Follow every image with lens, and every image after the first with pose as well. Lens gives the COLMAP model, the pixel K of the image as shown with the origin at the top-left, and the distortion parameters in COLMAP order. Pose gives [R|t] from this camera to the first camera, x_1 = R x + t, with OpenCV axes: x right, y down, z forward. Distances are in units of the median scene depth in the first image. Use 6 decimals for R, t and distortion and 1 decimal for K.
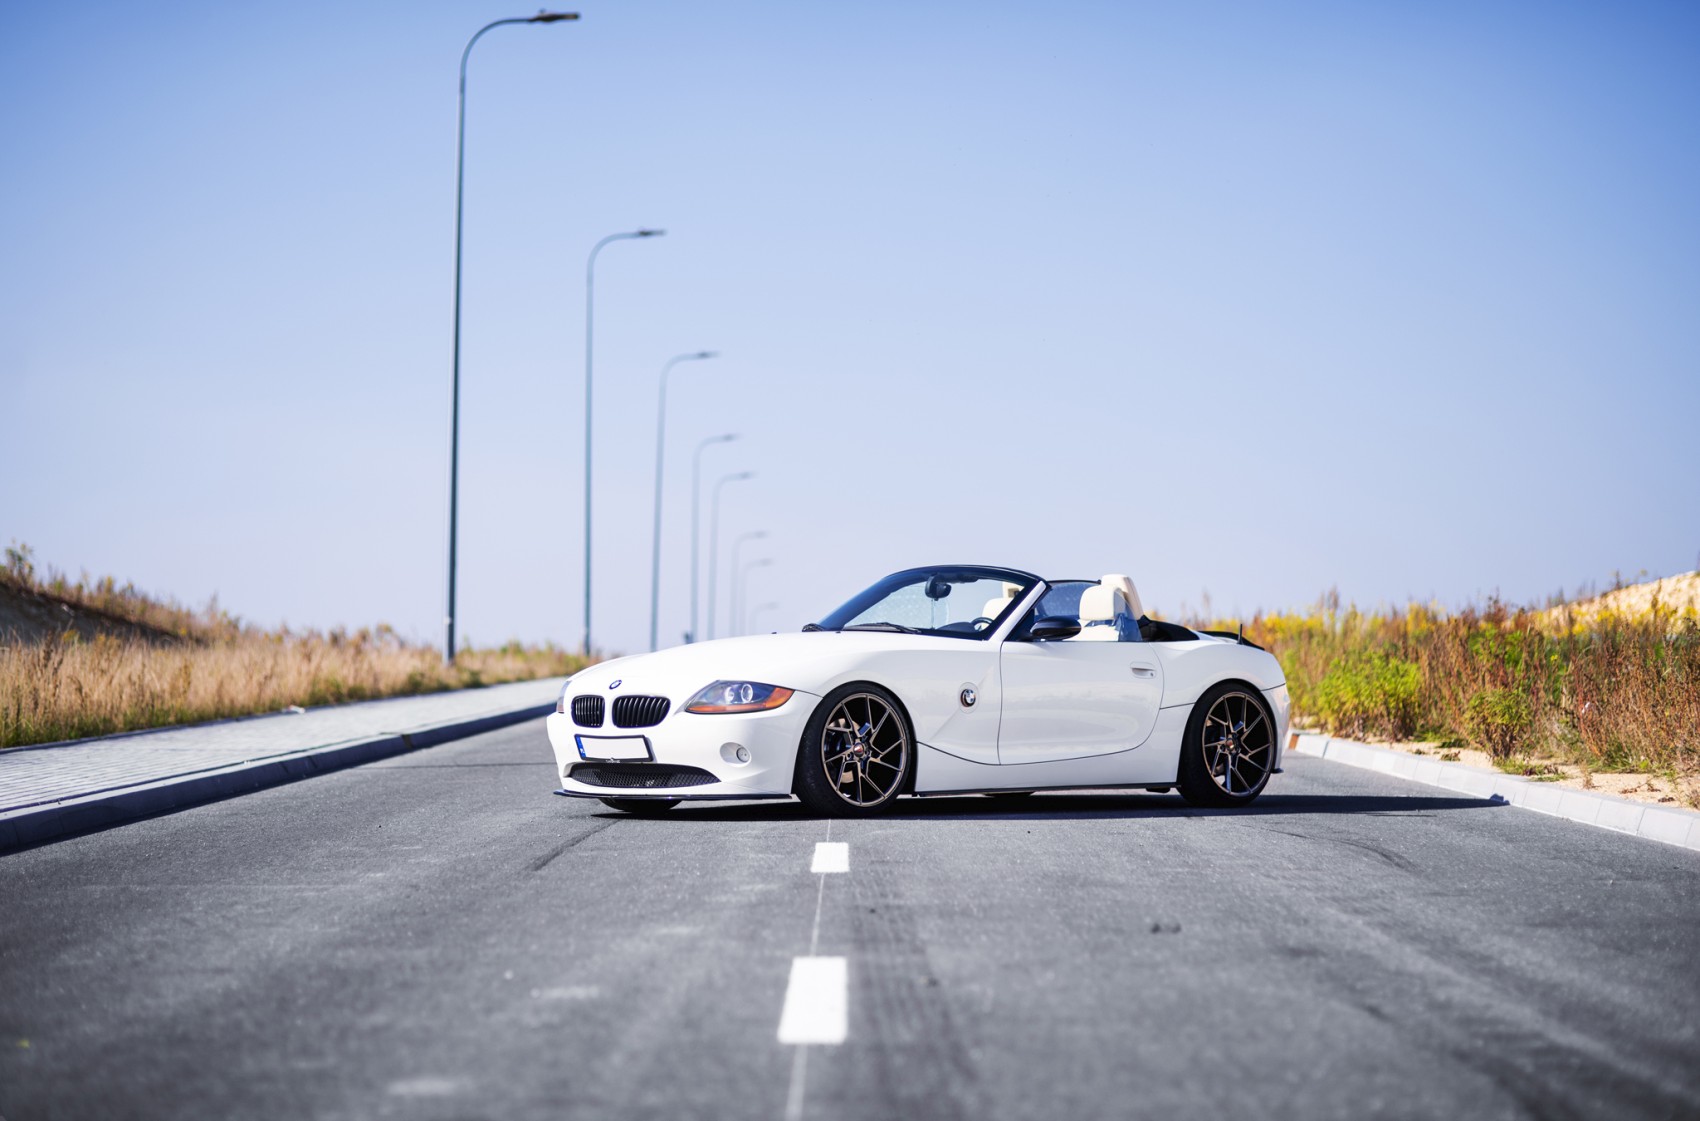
lens RADIAL K [[4104.2, 0, 850.0], [0, 4104.2, 560.5], [0, 0, 1]] dist [-0.002612, 0.115161]
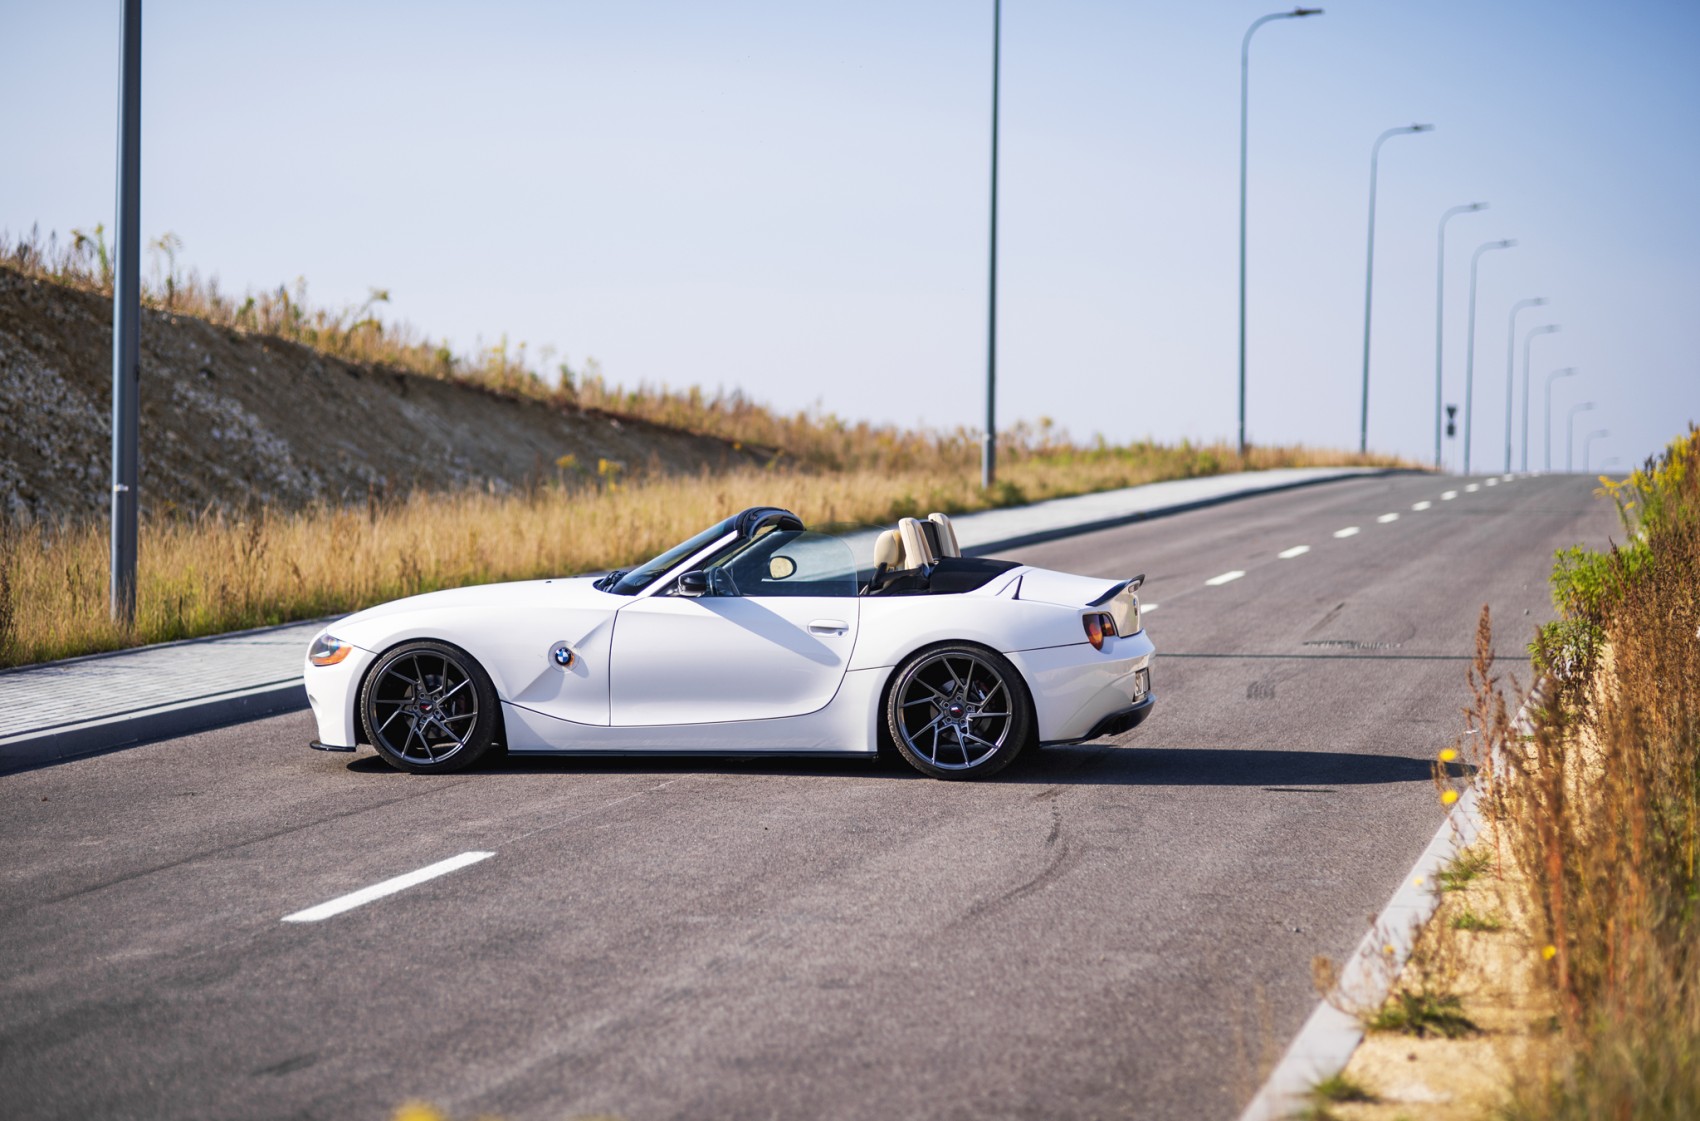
lens RADIAL K [[4156.3, 0, 850.0], [0, 4156.3, 560.5], [0, 0, 1]] dist [-0.011440, -0.156486]
pose [[0.977582, 0.004947, -0.210499, 0.226415], [0.007754, 0.998200, 0.059471, -0.043717], [0.210414, -0.059770, 0.975783, 0.078411]]
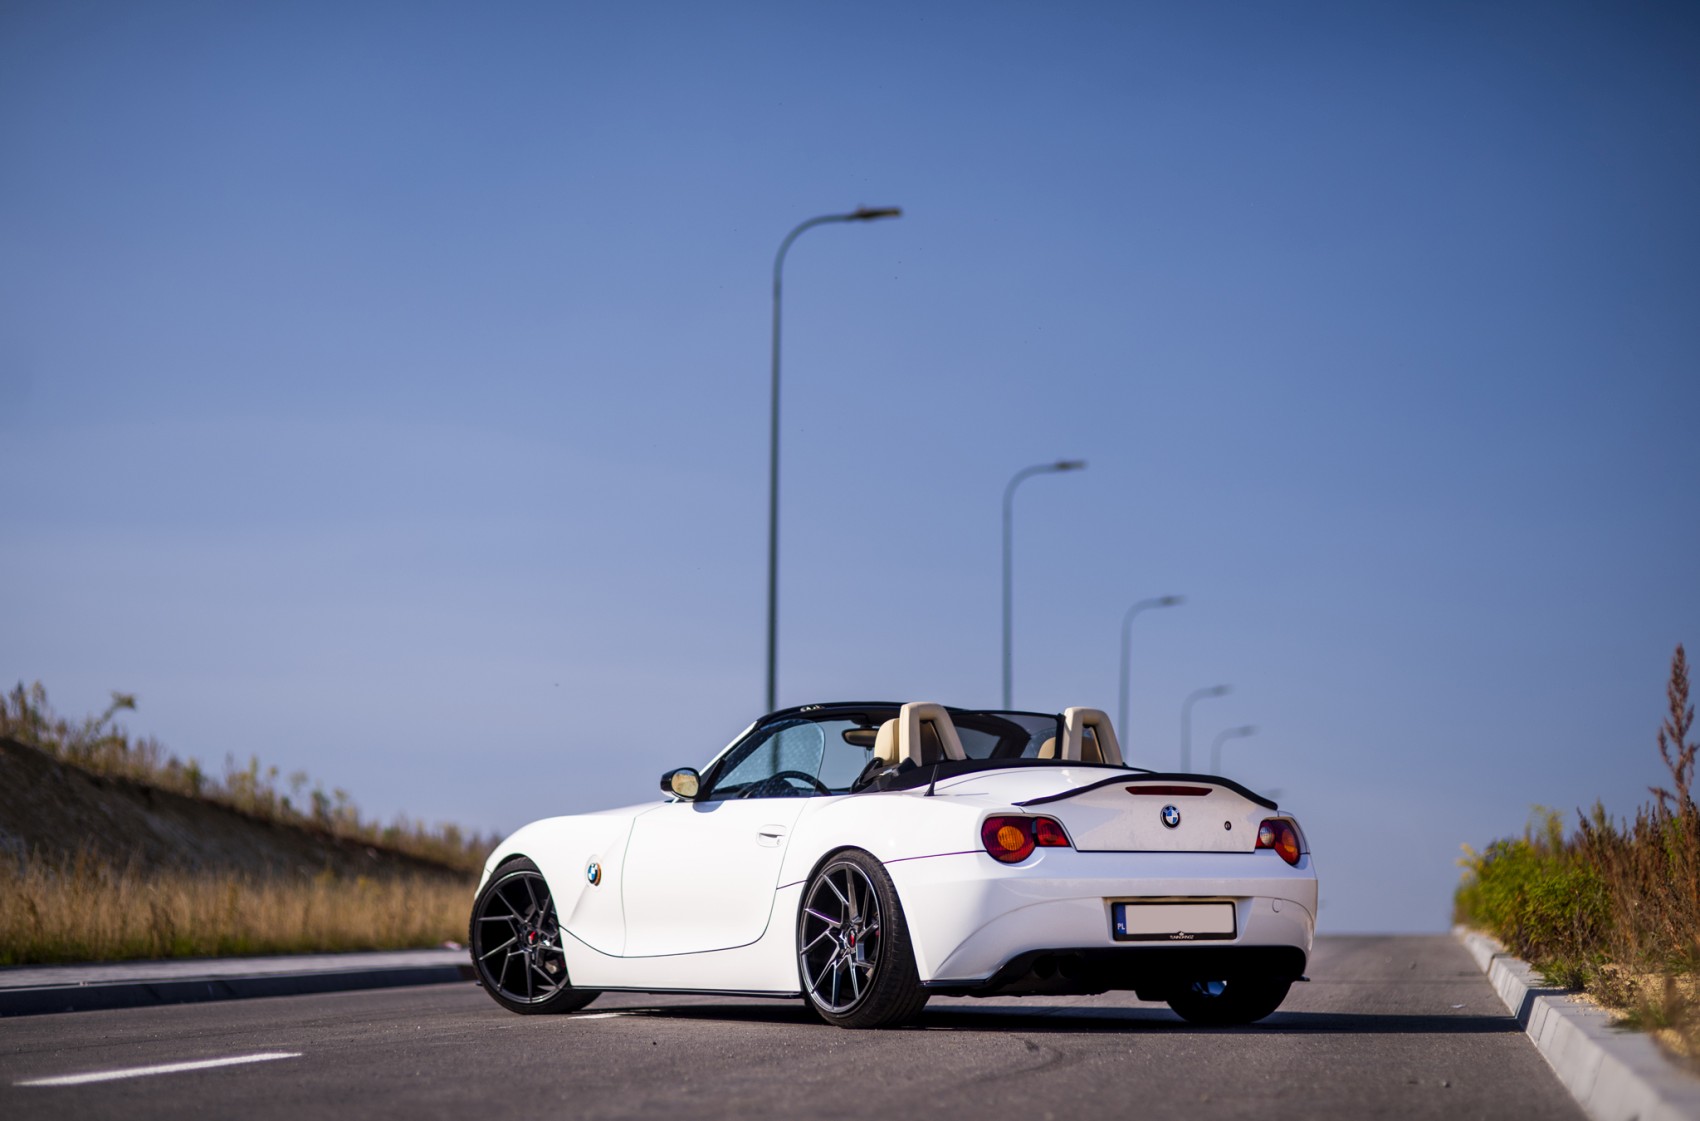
lens RADIAL K [[4056.8, 0, 850.0], [0, 4056.8, 560.5], [0, 0, 1]] dist [-0.049270, 0.188556]
pose [[0.989404, -0.019761, -0.143836, 0.156305], [0.009991, 0.997612, -0.068335, 0.027134], [0.144843, 0.066174, 0.987239, 0.268985]]
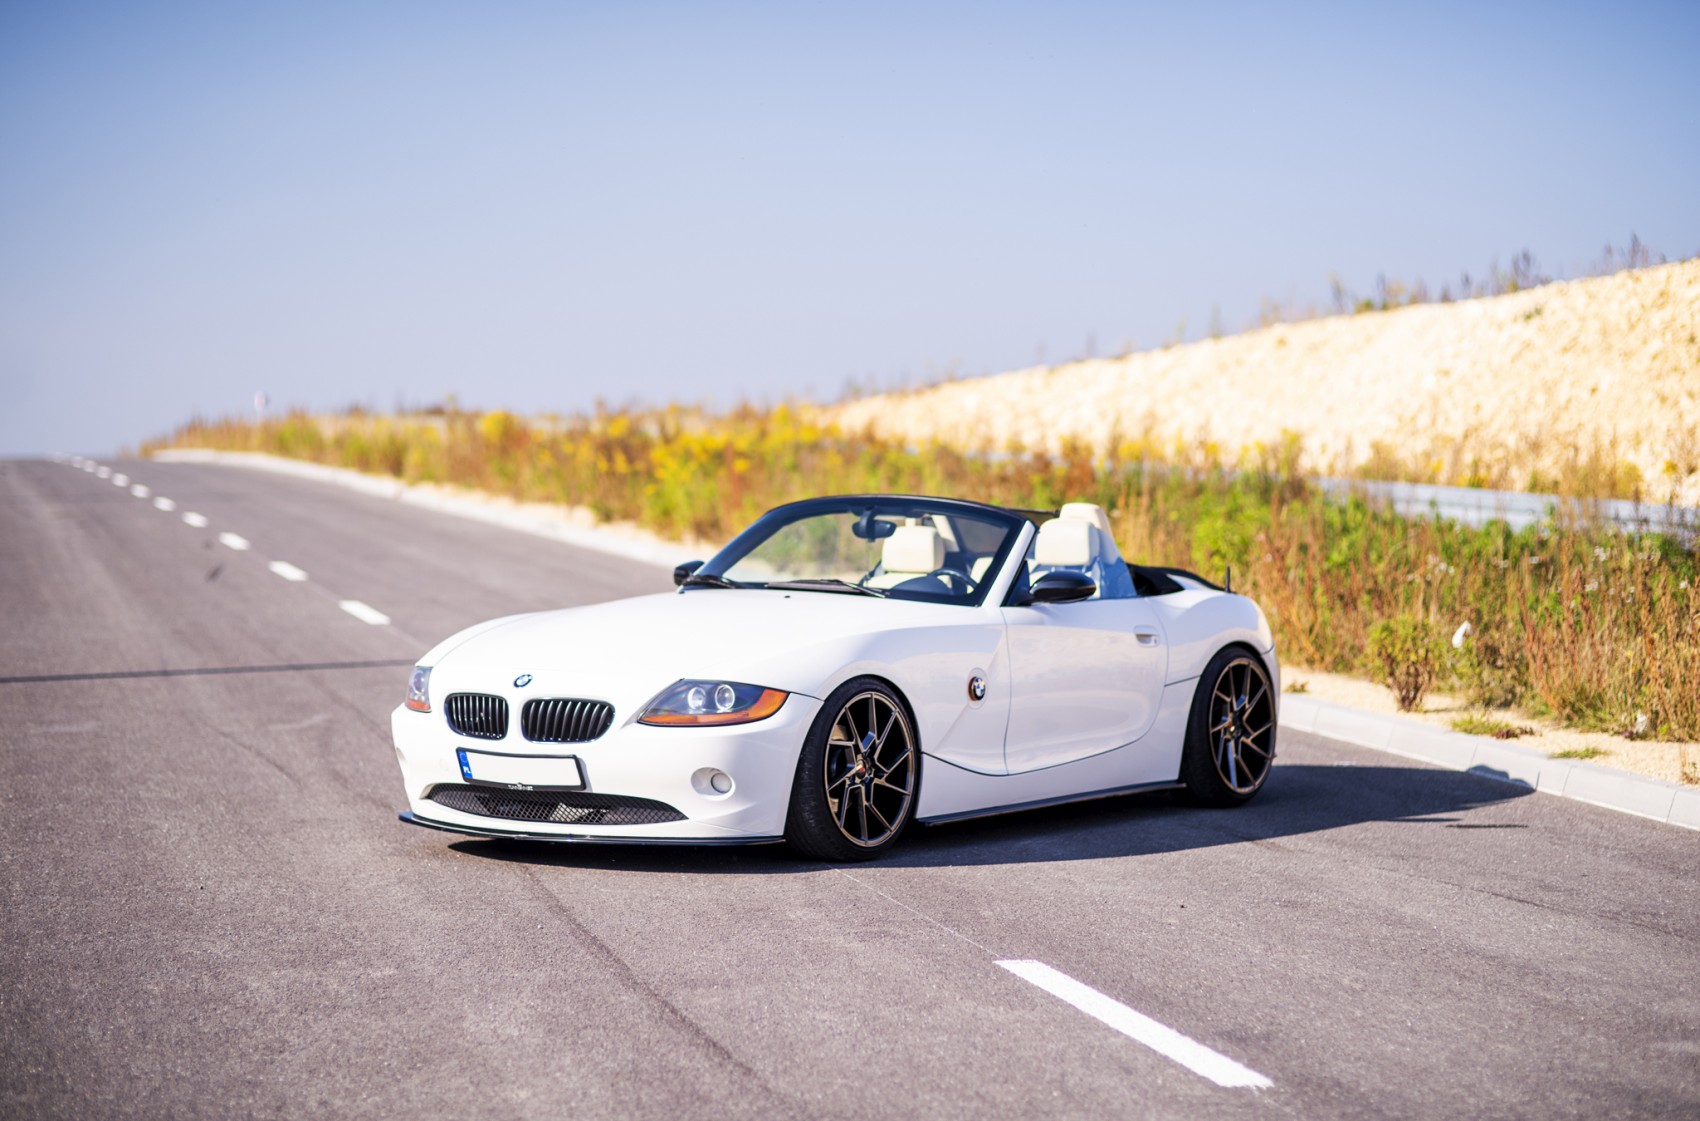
lens RADIAL K [[4056.8, 0, 850.0], [0, 4056.8, 560.5], [0, 0, 1]] dist [-0.049270, 0.188556]
pose [[0.974277, -0.003100, 0.225334, -0.152241], [-0.011467, 0.997928, 0.063308, -0.034440], [-0.225063, -0.064263, 0.972223, 0.279587]]
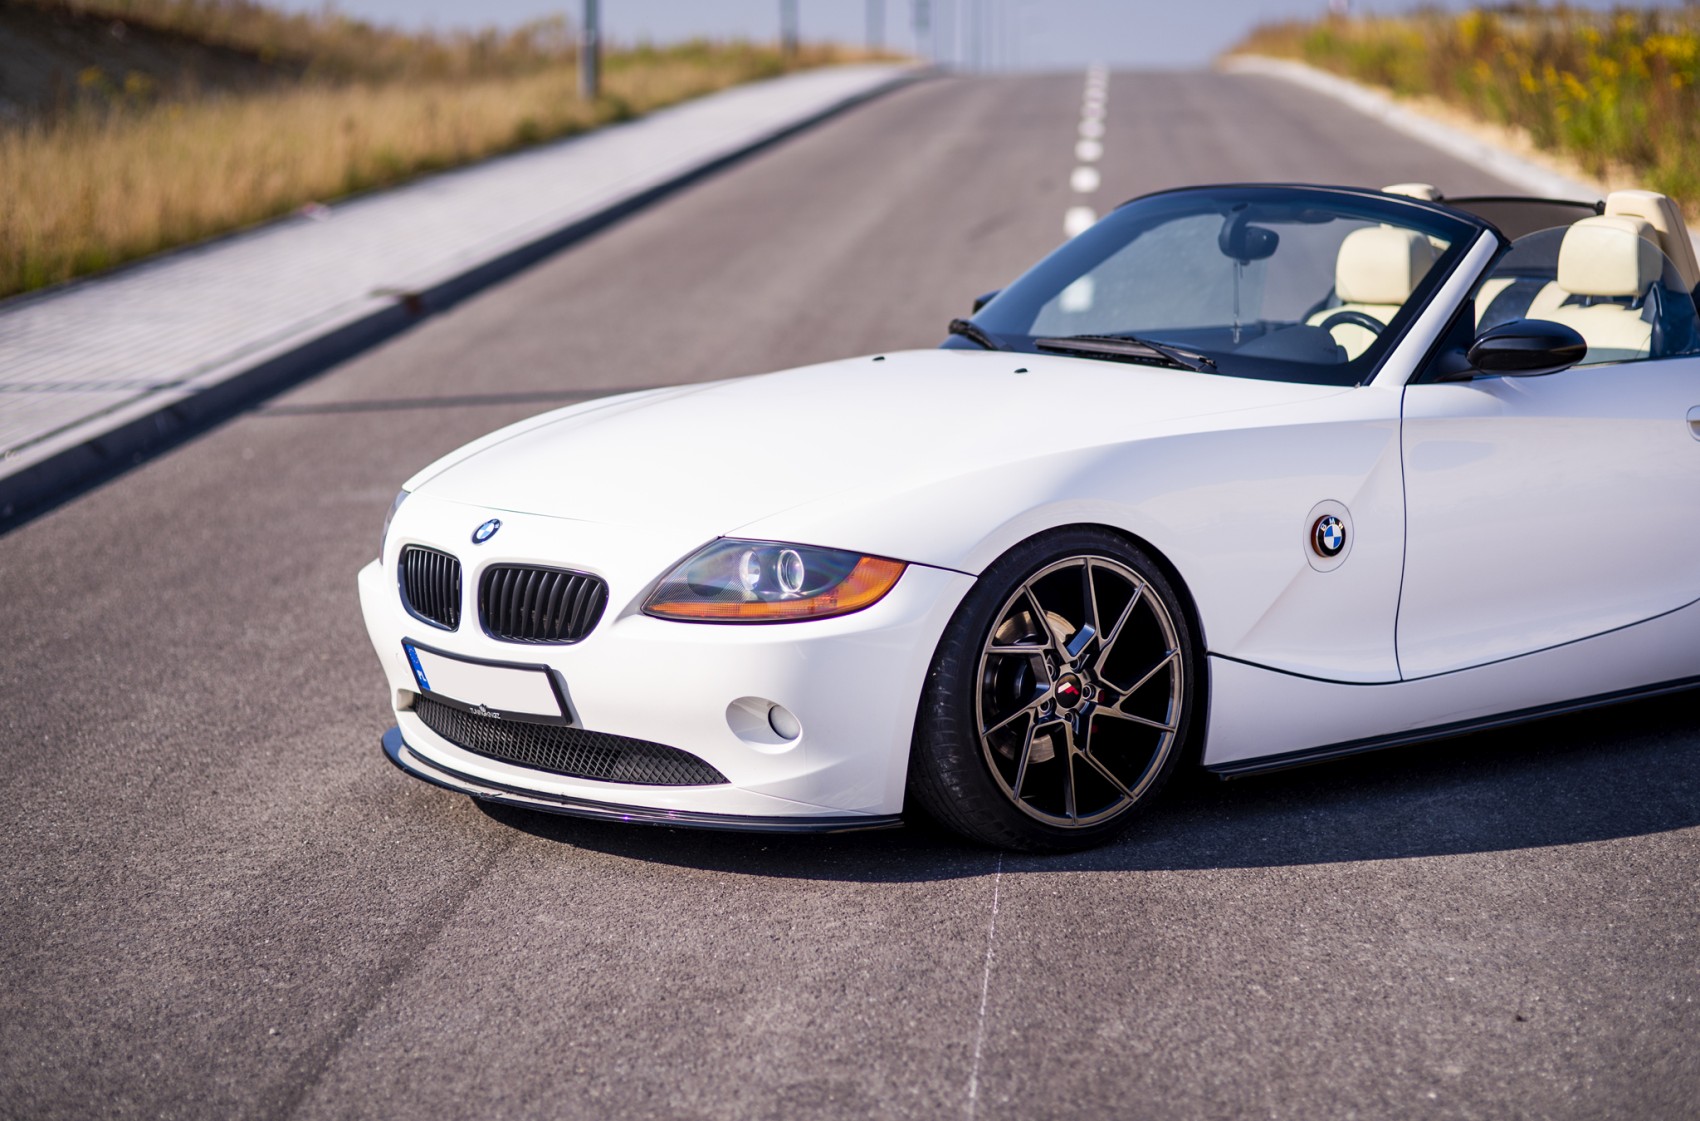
lens RADIAL K [[4156.3, 0, 850.0], [0, 4156.3, 560.5], [0, 0, 1]] dist [-0.011440, -0.156486]
pose [[0.998035, -0.010143, -0.061828, 0.005826], [0.019774, 0.987367, 0.157214, -0.030977], [0.059452, -0.158128, 0.985627, 0.549491]]
